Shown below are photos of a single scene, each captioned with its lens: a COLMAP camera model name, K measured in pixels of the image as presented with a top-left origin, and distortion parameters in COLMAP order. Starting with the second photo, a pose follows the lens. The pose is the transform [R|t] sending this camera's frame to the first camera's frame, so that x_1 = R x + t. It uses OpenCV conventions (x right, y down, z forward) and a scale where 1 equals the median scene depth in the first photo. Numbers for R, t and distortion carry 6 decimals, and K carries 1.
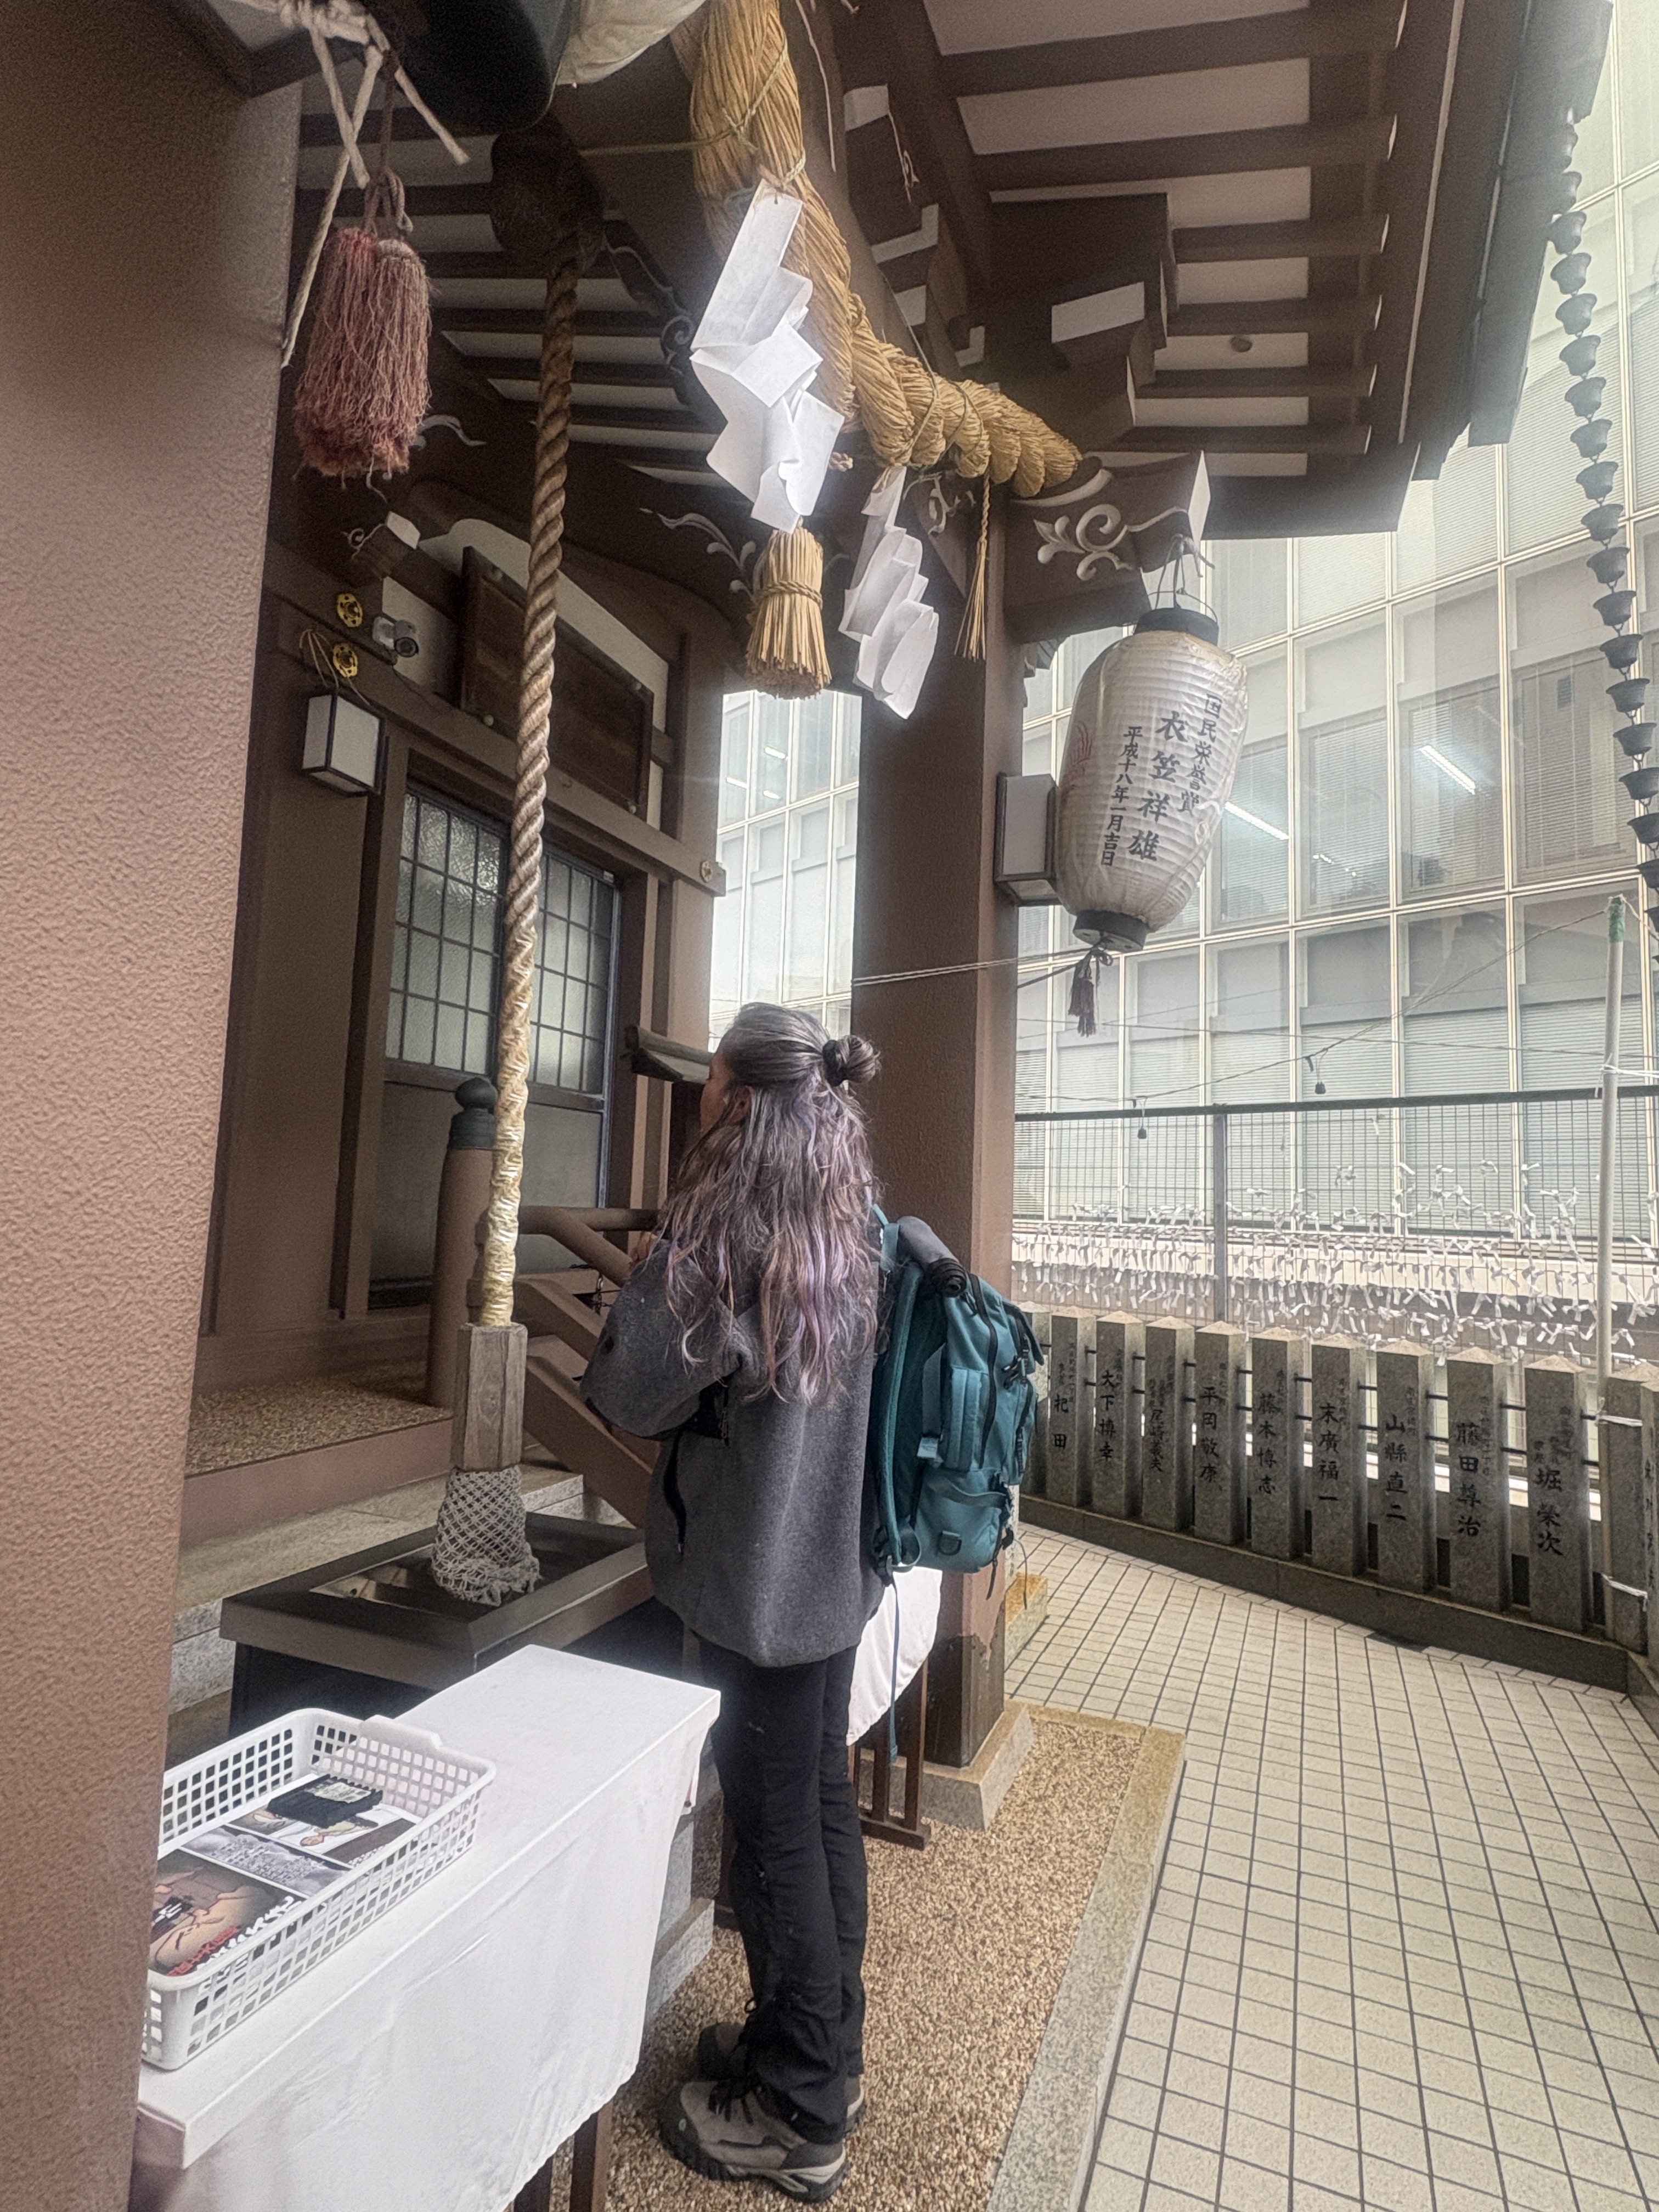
lens RADIAL K [[1136.9, 0, 835.2], [0, 1136.9, 1087.0], [0, 0, 1]] dist [-0.001699, 0.003654]
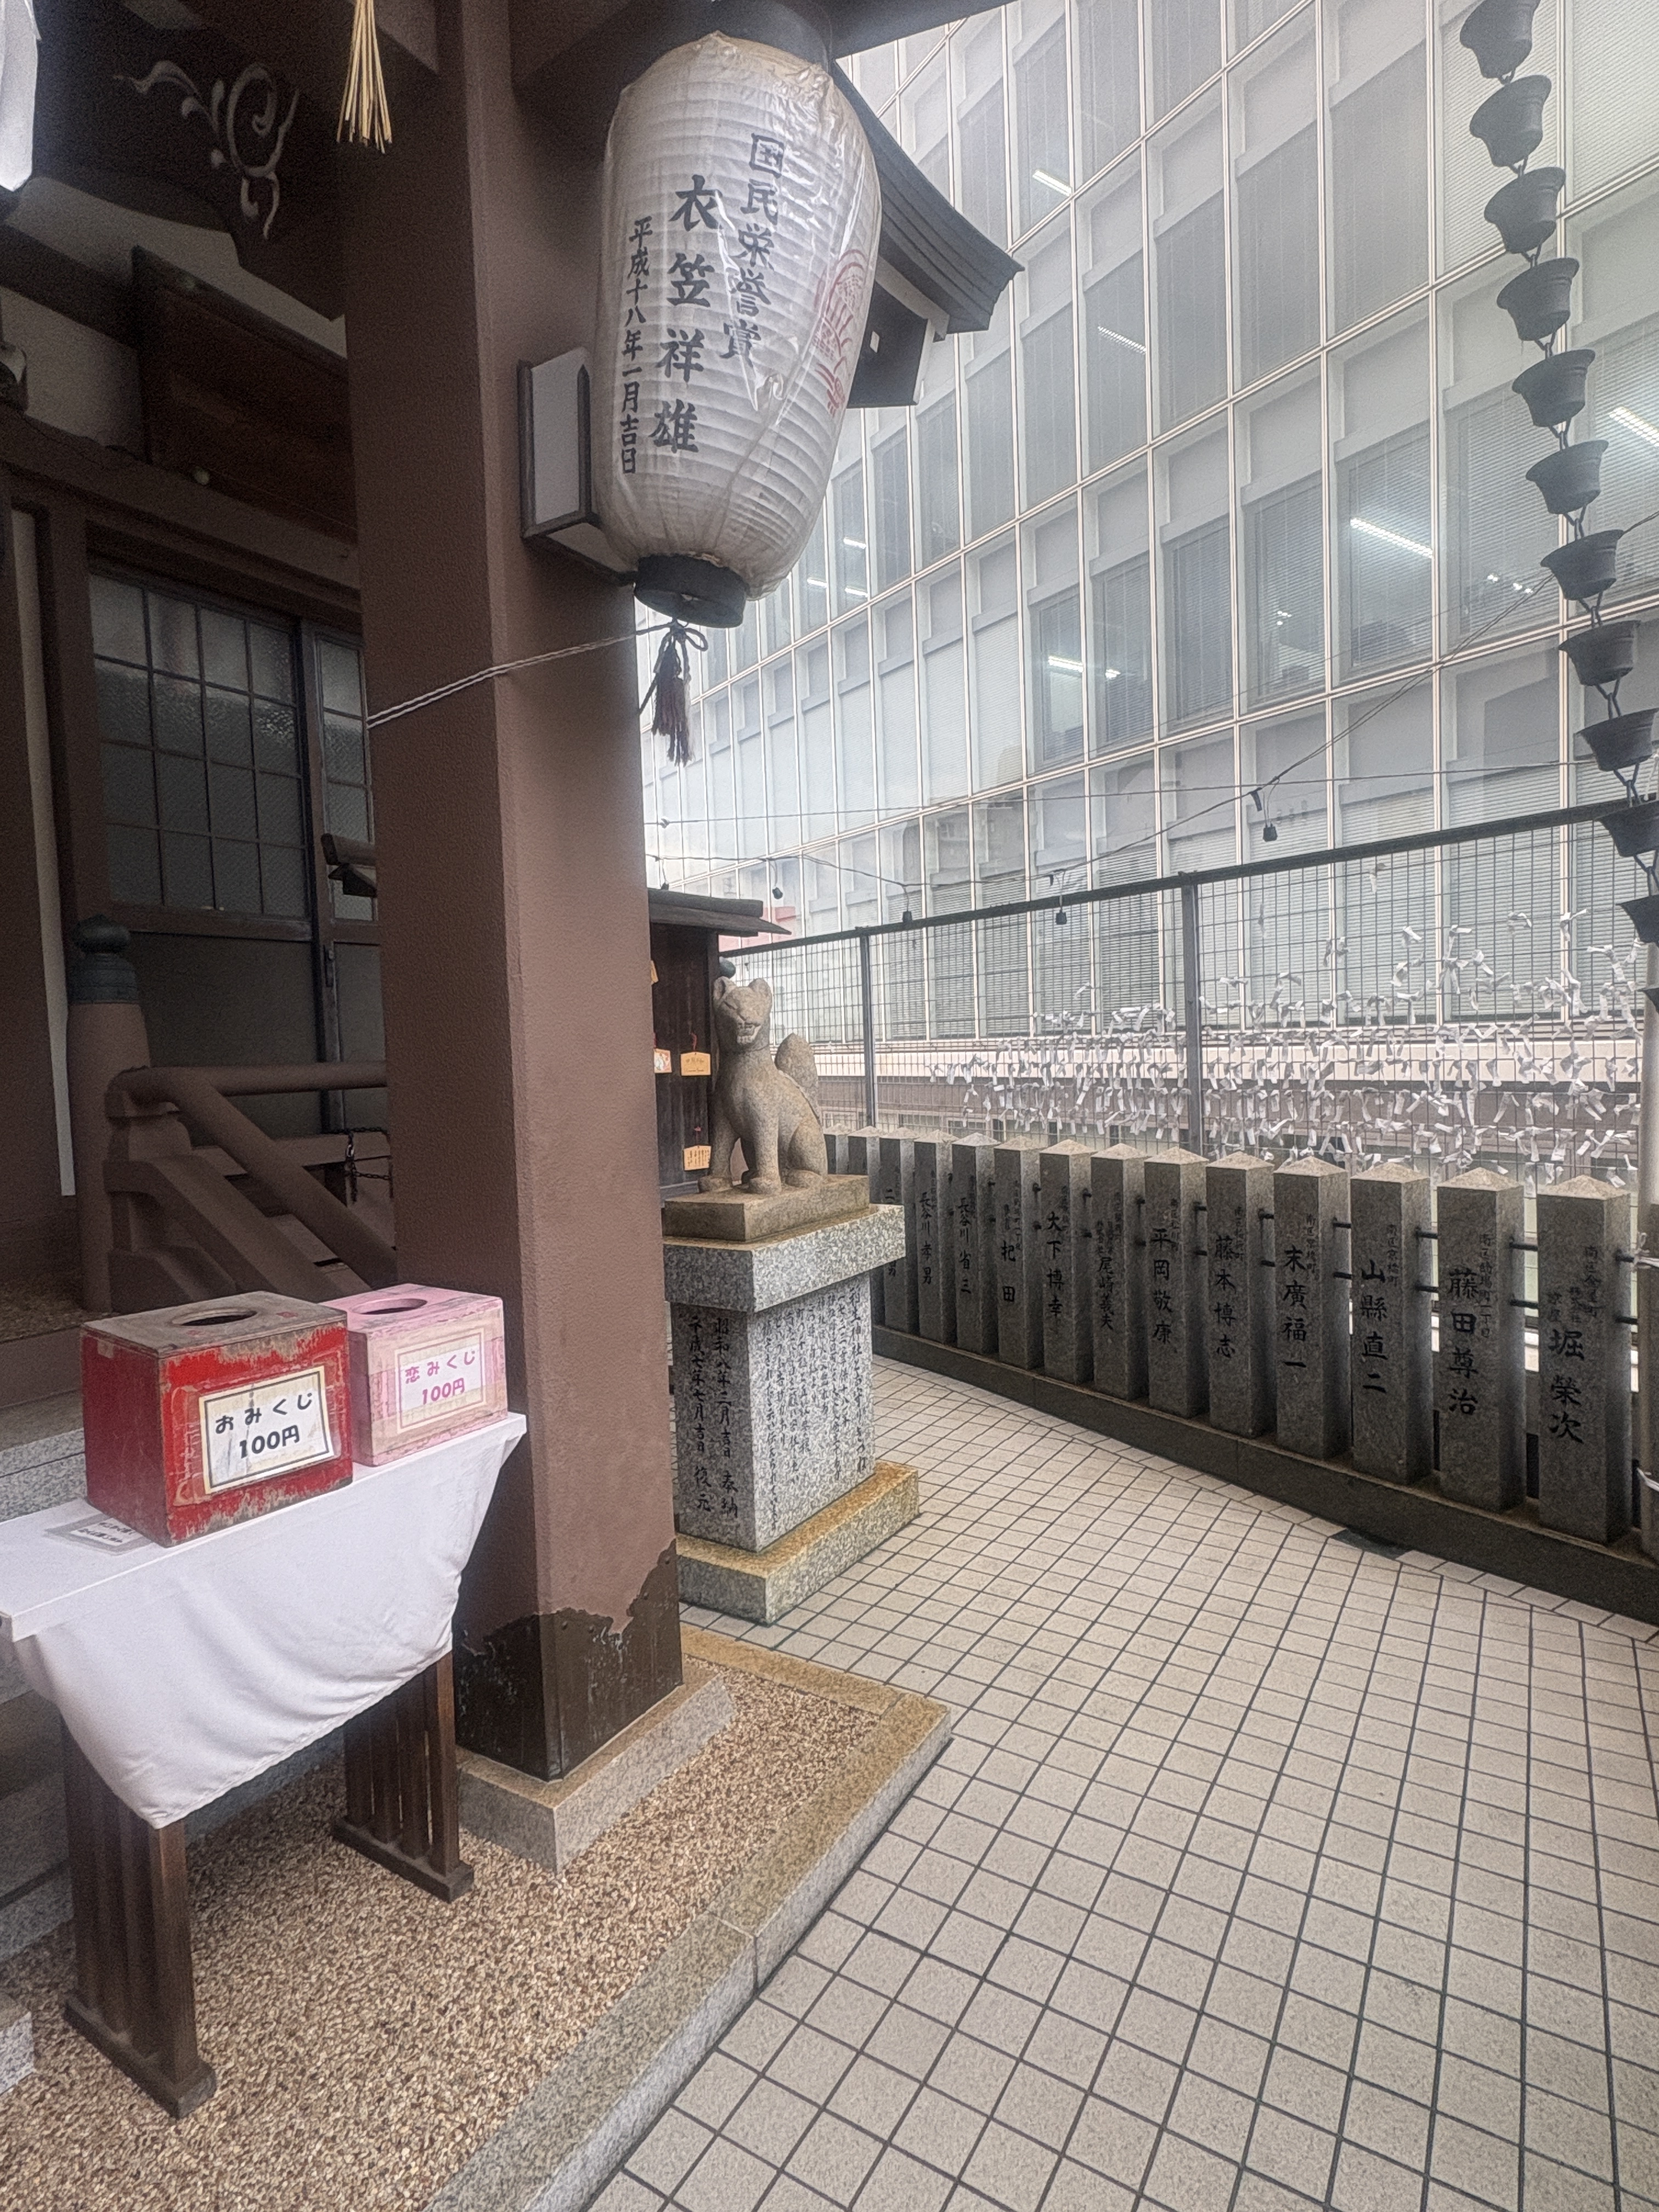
lens RADIAL K [[1136.9, 0, 835.2], [0, 1136.9, 1087.0], [0, 0, 1]] dist [-0.001699, 0.003654]
pose [[0.984829, -0.064037, -0.161277, 0.270800], [0.087058, 0.986319, 0.139983, 0.037665], [0.150107, -0.151900, 0.976931, 0.224905]]
